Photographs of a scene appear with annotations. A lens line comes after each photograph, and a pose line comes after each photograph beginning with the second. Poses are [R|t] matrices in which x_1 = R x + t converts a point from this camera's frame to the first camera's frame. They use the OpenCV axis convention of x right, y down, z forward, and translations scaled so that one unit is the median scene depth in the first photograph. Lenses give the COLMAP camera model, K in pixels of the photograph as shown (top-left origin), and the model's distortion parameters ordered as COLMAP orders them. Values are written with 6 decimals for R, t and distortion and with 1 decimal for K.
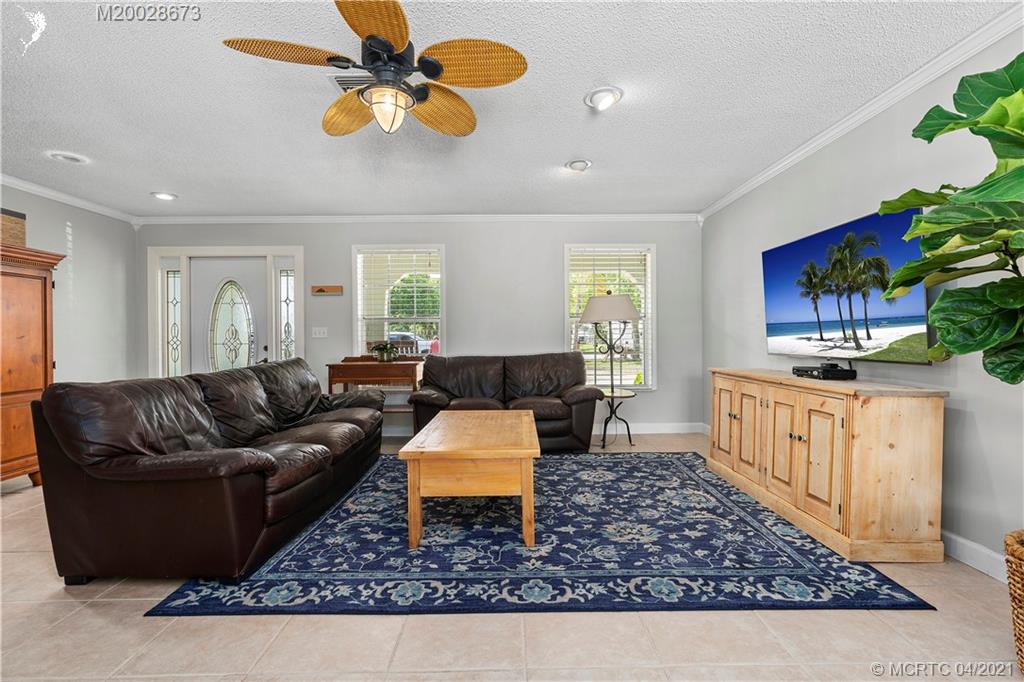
lens RADIAL K [[468.9, 0, 512.0], [0, 468.9, 341.0], [0, 0, 1]] dist [-0.004690, 0.001347]
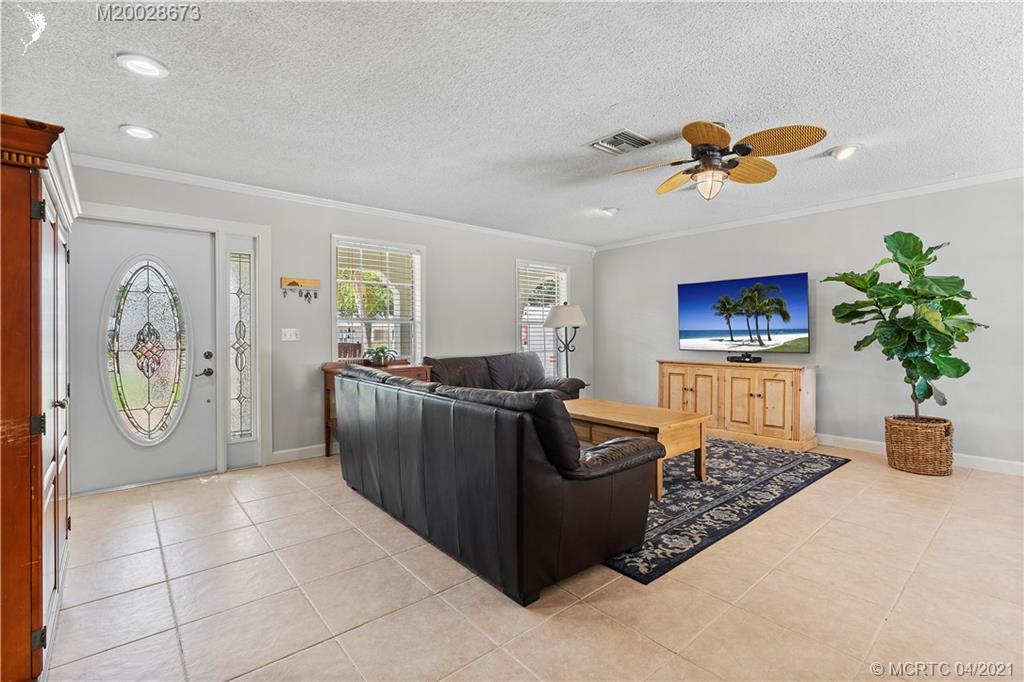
lens RADIAL K [[468.9, 0, 512.0], [0, 468.9, 341.0], [0, 0, 1]] dist [-0.004690, 0.001347]
pose [[0.762698, -0.007001, 0.646717, -1.227567], [0.005516, 0.999975, 0.004319, -0.015571], [-0.646732, 0.000273, 0.762718, 0.226006]]
